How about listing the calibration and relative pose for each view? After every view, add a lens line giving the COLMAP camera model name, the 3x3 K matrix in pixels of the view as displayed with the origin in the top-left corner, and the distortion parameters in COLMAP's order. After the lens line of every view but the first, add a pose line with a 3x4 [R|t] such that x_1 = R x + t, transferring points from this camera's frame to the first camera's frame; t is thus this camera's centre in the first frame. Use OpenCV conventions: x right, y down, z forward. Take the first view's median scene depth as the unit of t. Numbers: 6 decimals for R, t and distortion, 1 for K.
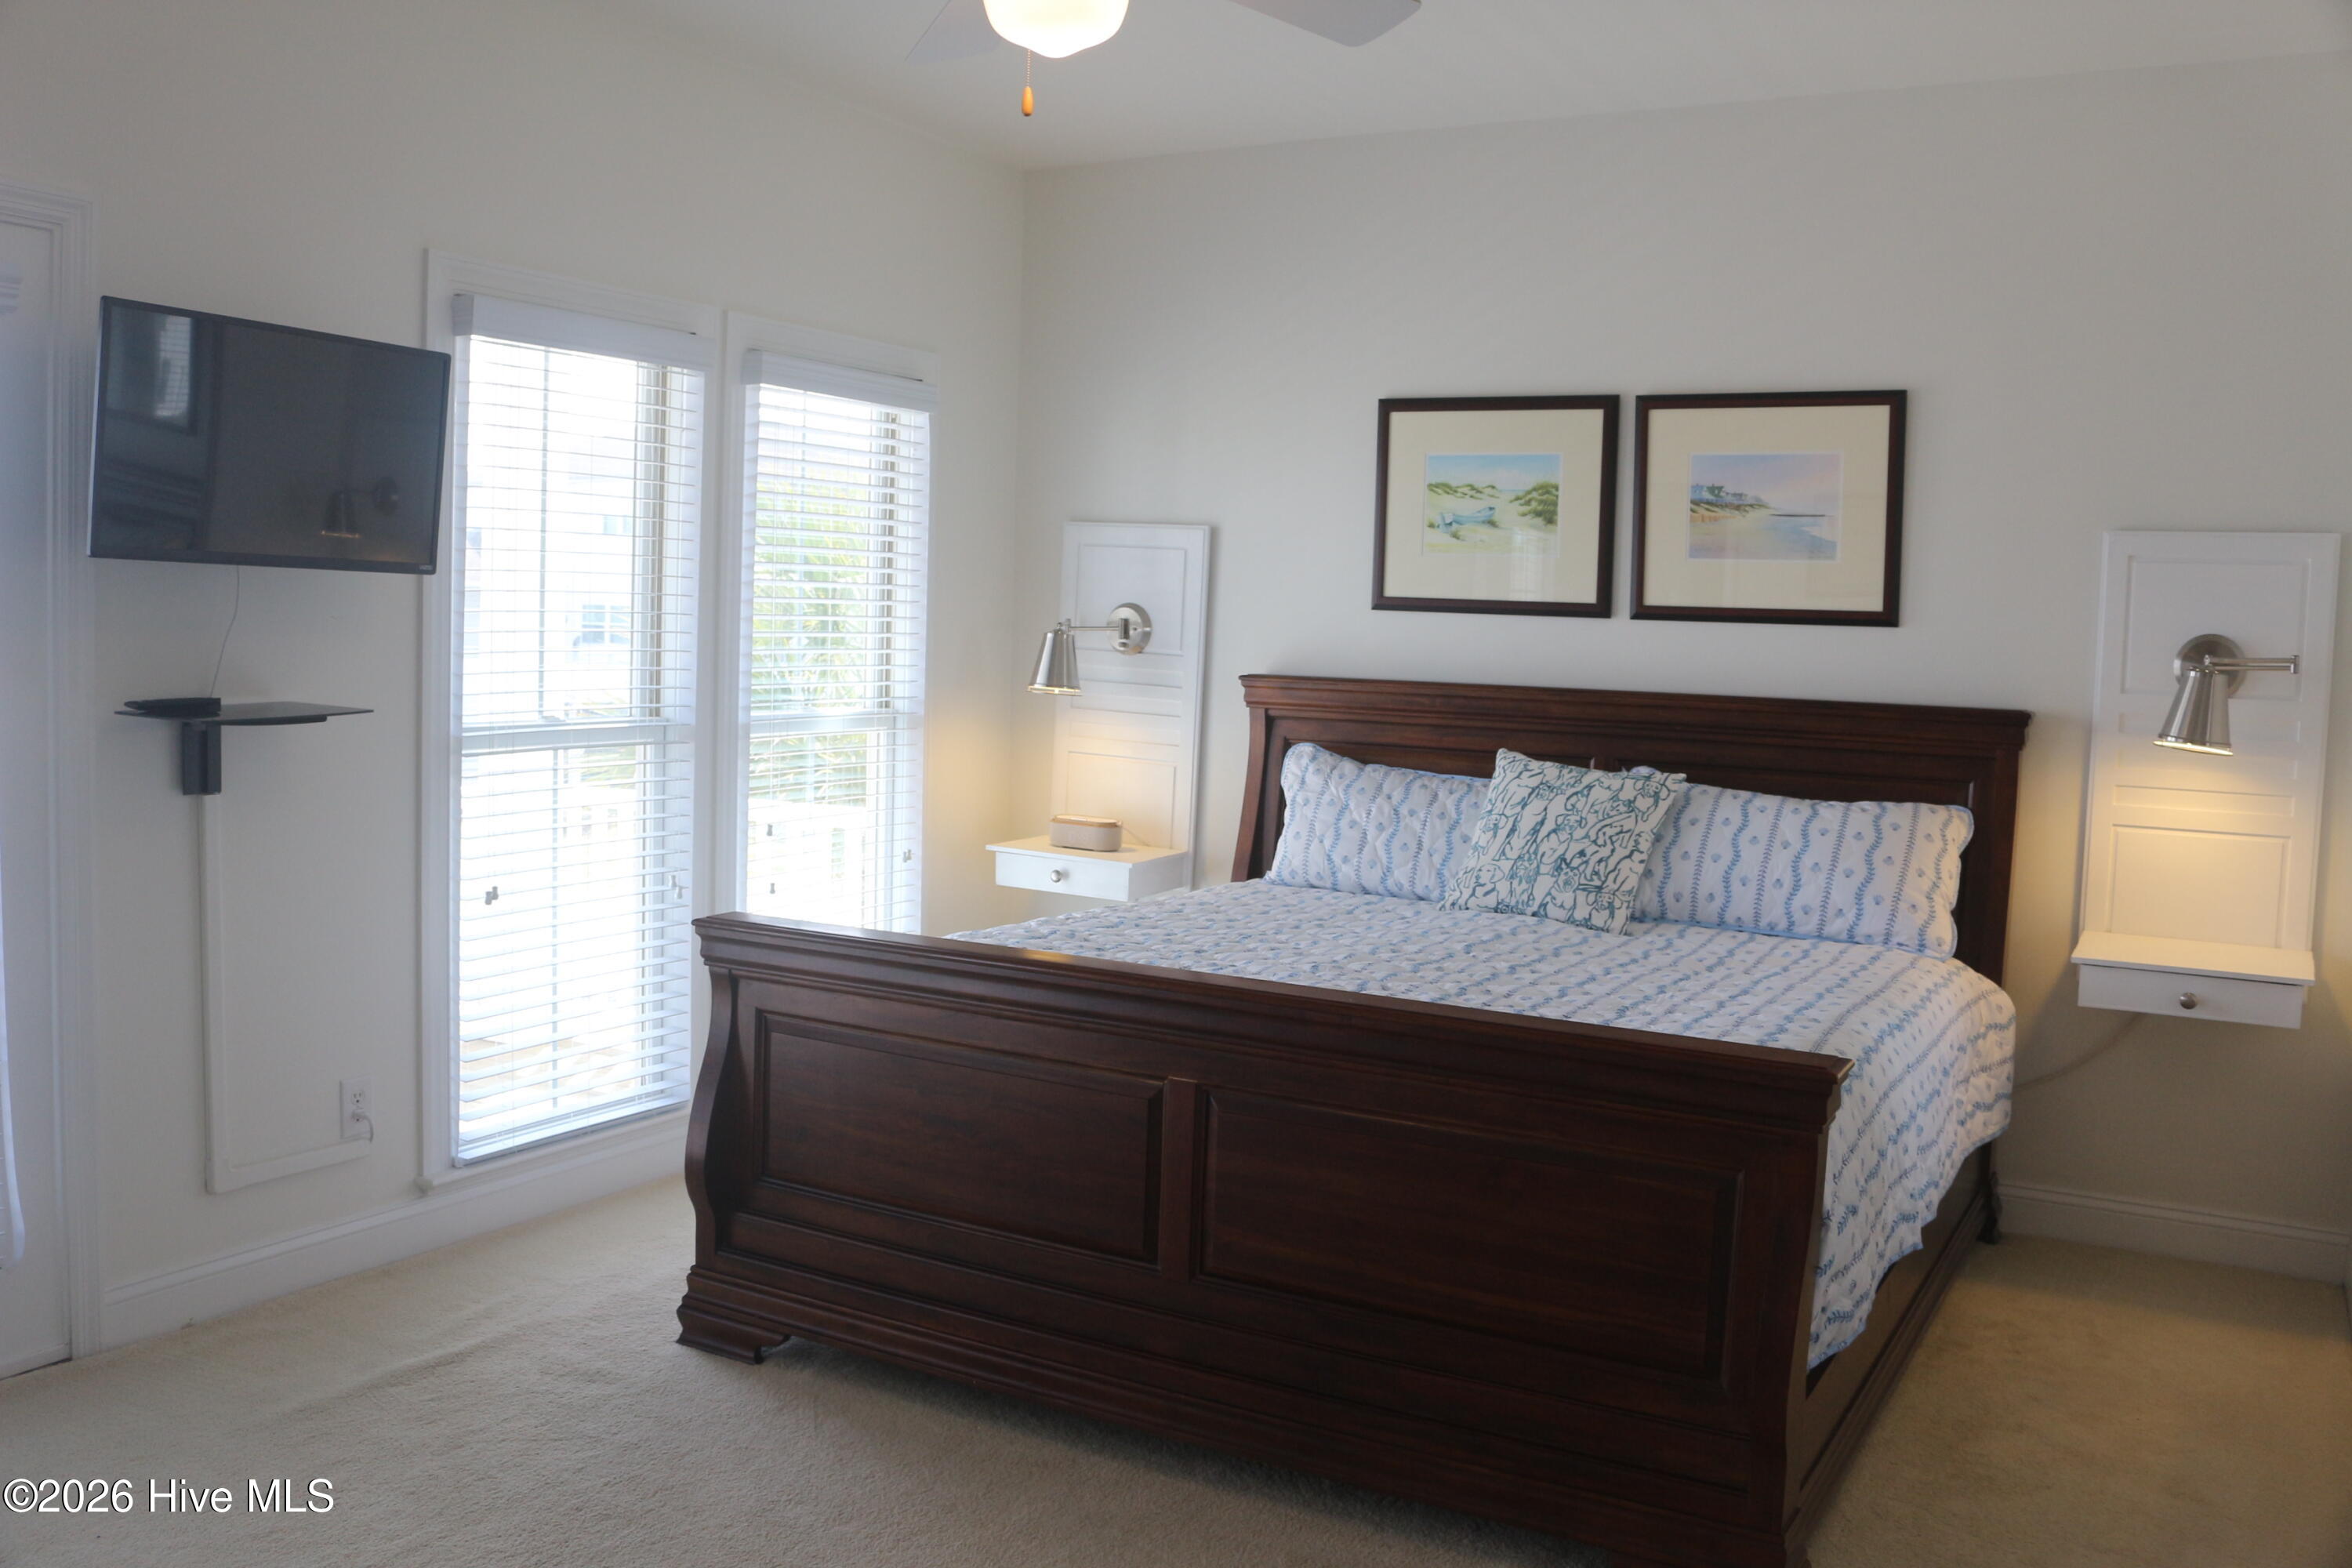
lens RADIAL K [[1982.9, 0, 1155.0], [0, 1982.9, 782.4], [0, 0, 1]] dist [-0.112543, 0.012649]
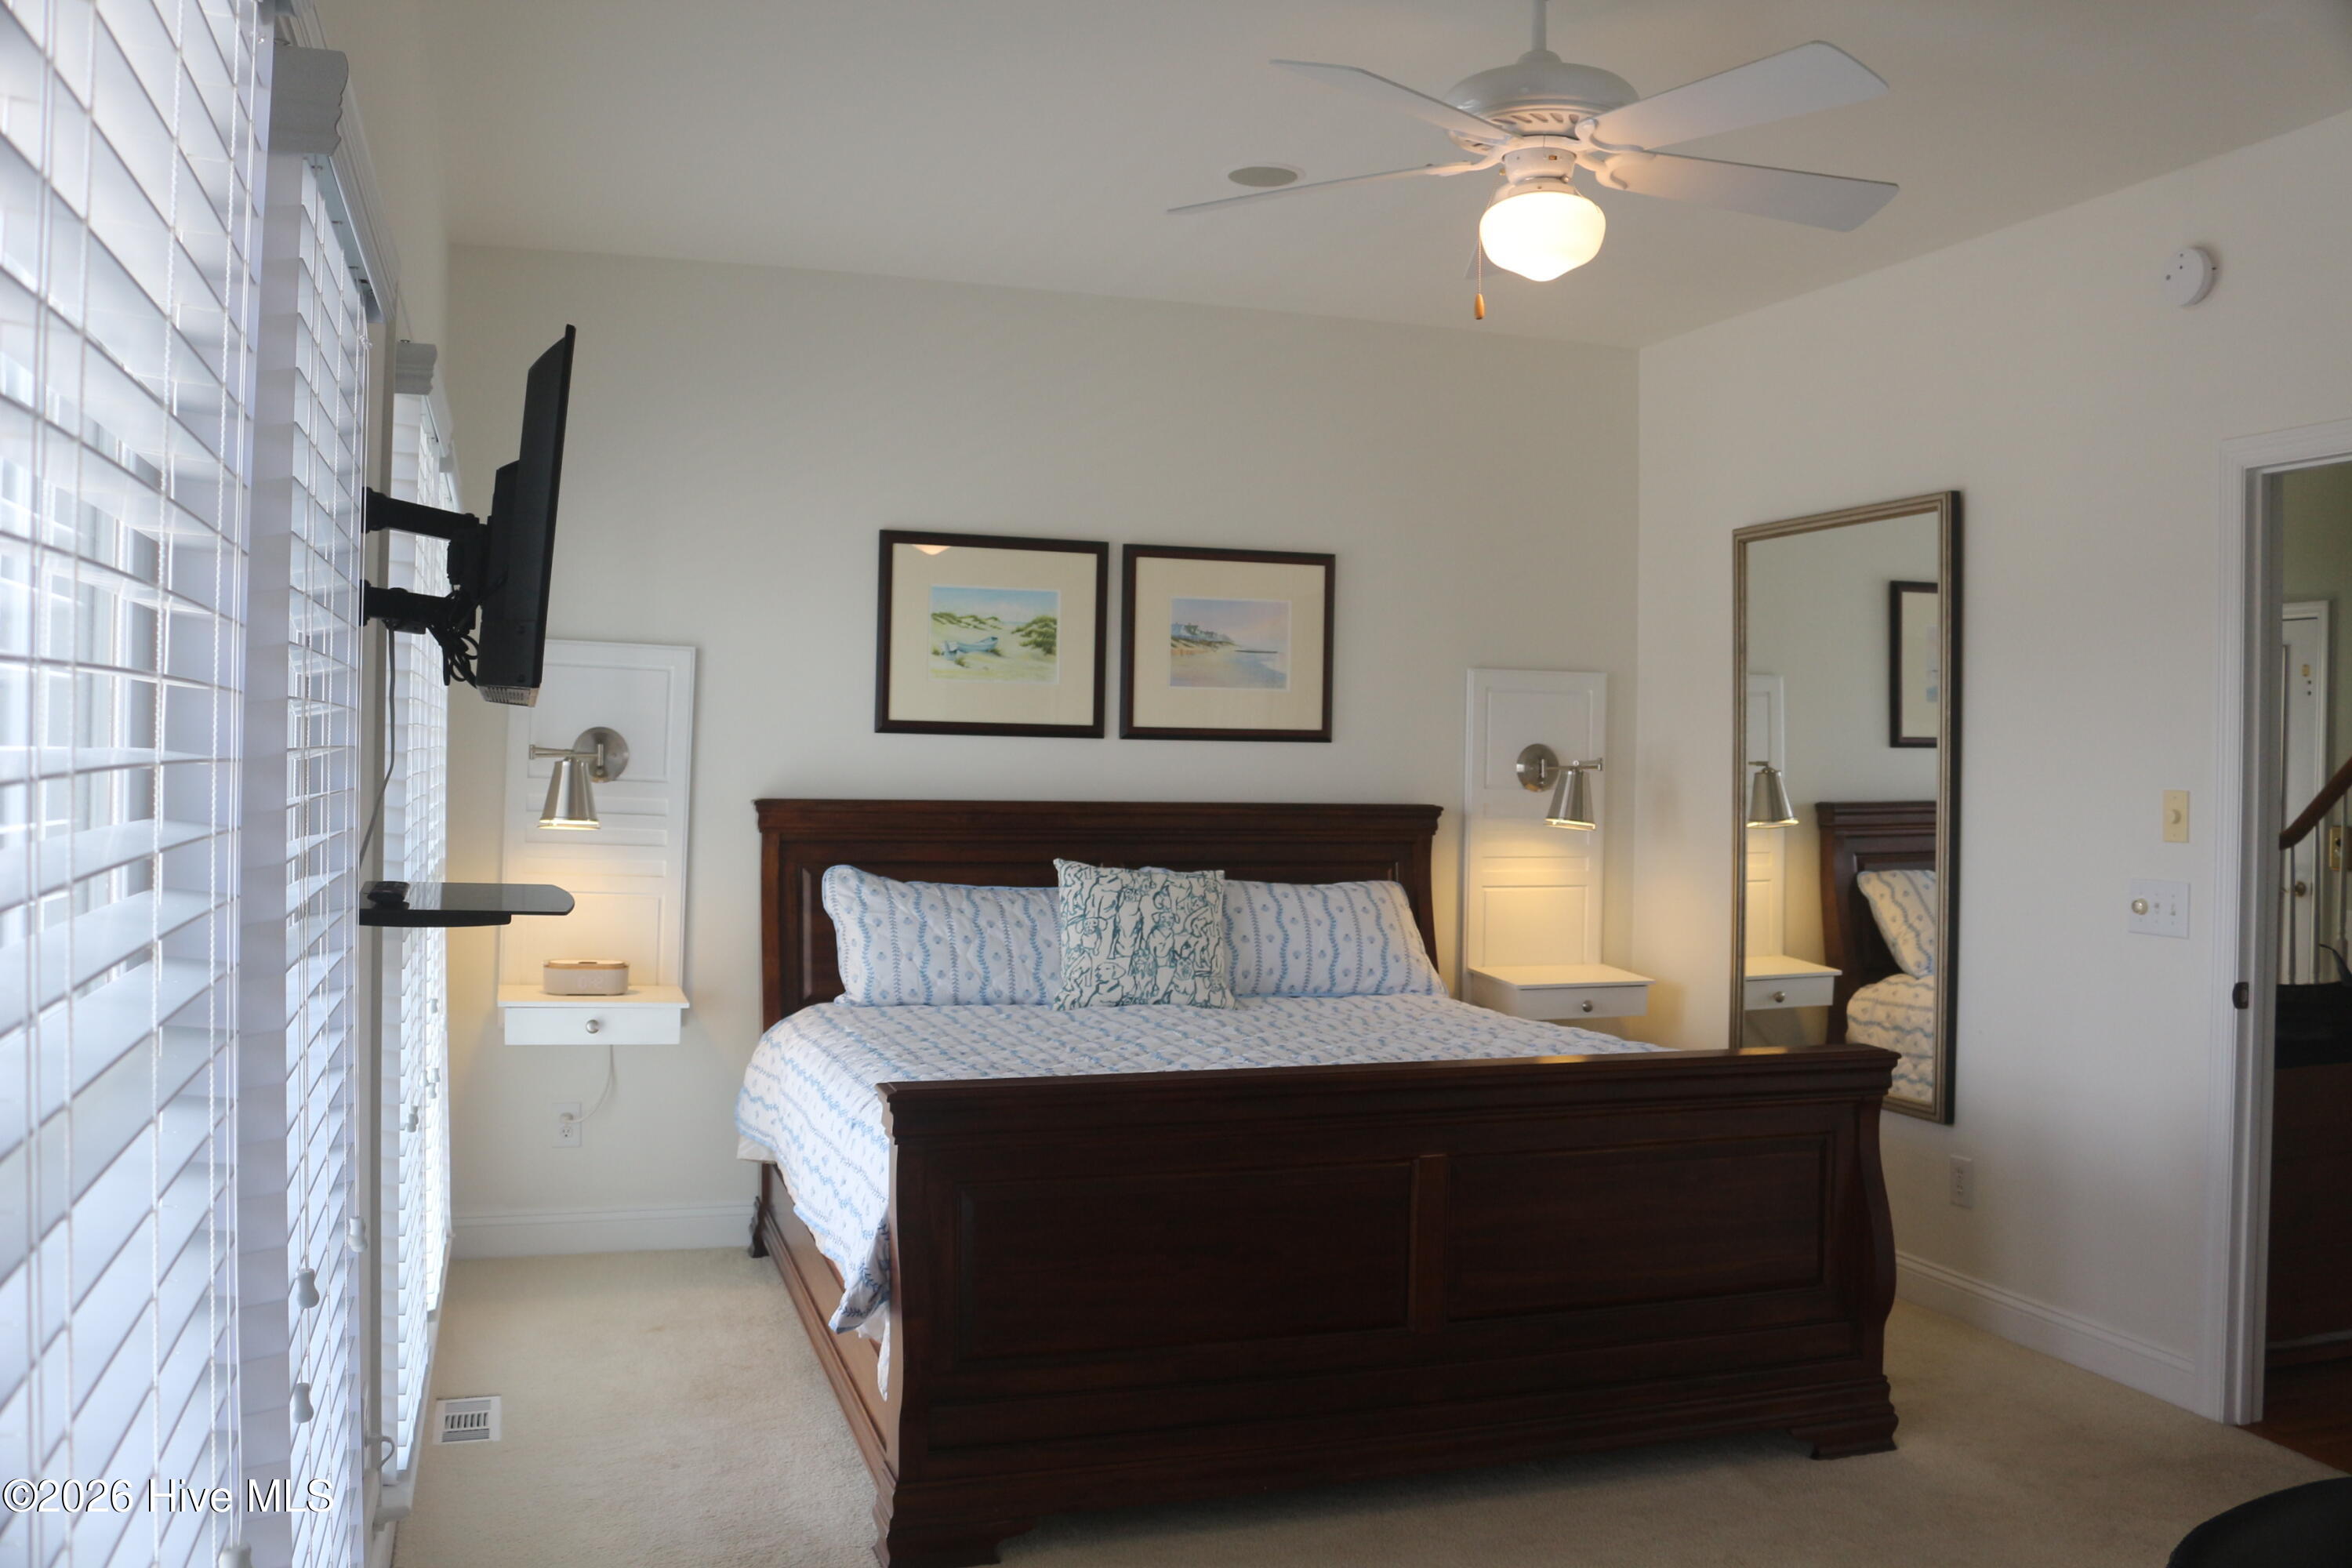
lens RADIAL K [[1982.9, 0, 1151.2], [0, 1982.9, 777.7], [0, 0, 1]] dist [-0.112543, 0.012649]
pose [[0.669732, -0.028934, 0.742039, -0.612486], [0.063893, 0.997780, -0.018761, -0.038387], [-0.739849, 0.059976, 0.670094, 0.221580]]
